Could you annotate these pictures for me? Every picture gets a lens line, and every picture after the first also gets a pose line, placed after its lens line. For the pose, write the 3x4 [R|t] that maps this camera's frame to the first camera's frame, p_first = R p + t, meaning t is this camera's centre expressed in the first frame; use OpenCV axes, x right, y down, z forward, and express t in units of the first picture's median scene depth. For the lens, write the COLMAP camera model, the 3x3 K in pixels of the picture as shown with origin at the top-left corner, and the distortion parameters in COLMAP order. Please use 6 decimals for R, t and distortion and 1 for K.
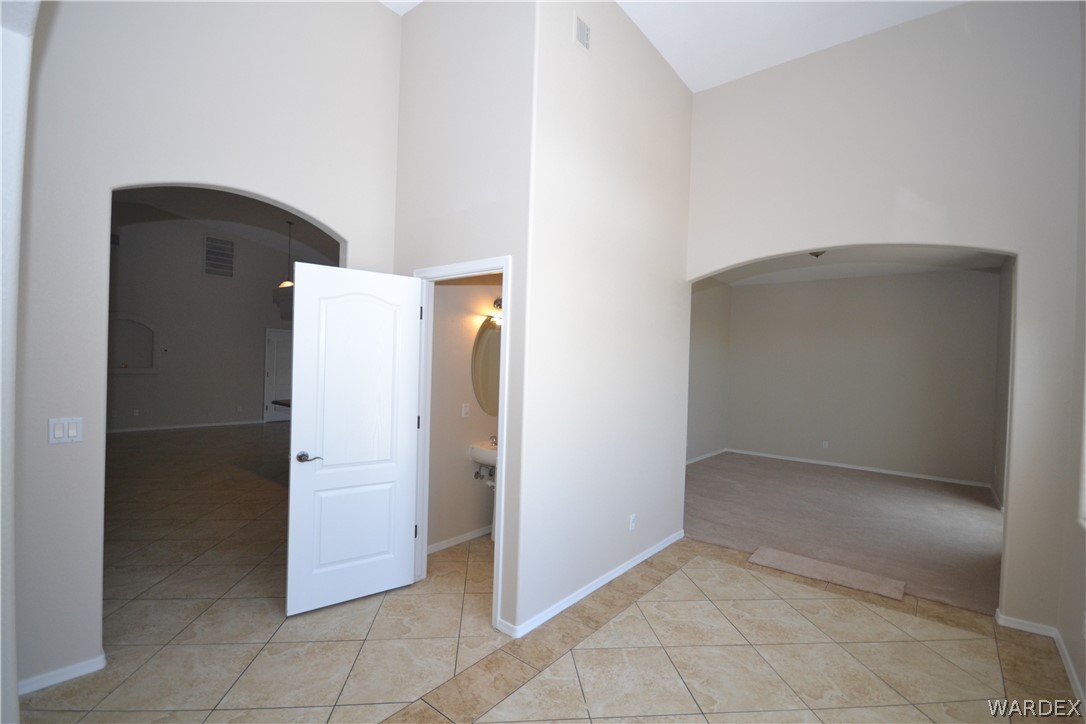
lens RADIAL K [[488.6, 0, 540.4], [0, 488.6, 363.0], [0, 0, 1]] dist [0.010279, -0.009164]
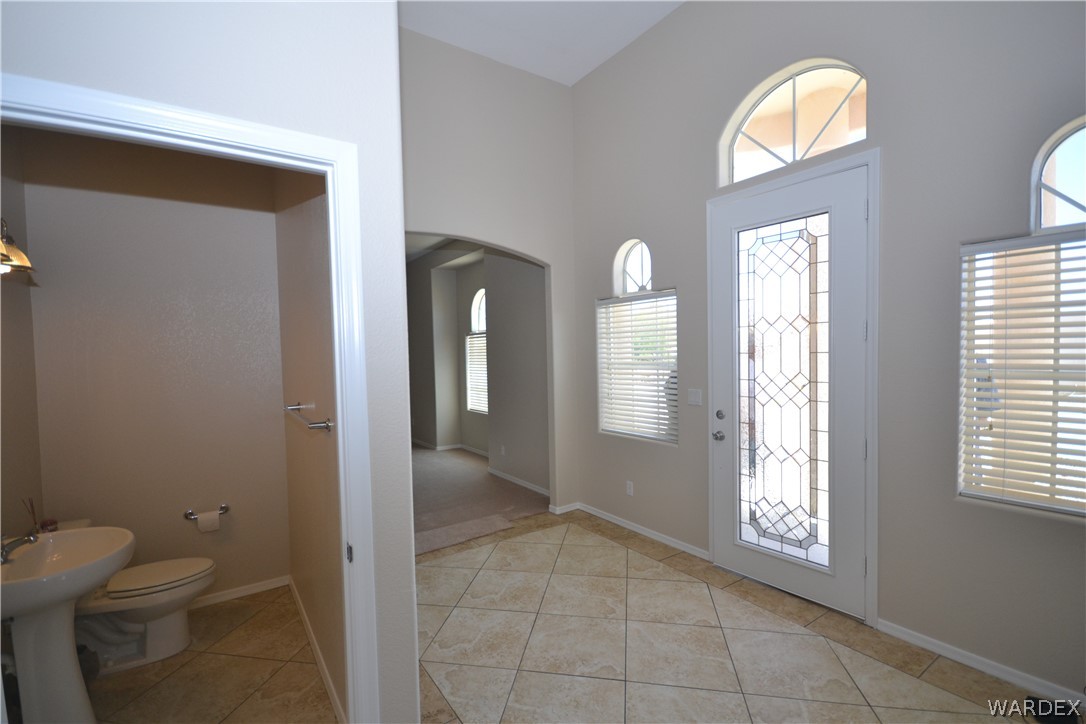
lens RADIAL K [[488.6, 0, 540.4], [0, 488.6, 363.0], [0, 0, 1]] dist [0.010279, -0.009164]
pose [[0.259577, -0.056716, 0.964056, -0.475850], [0.025392, 0.998330, 0.051896, -0.003419], [-0.965389, 0.011008, 0.260584, 0.644130]]
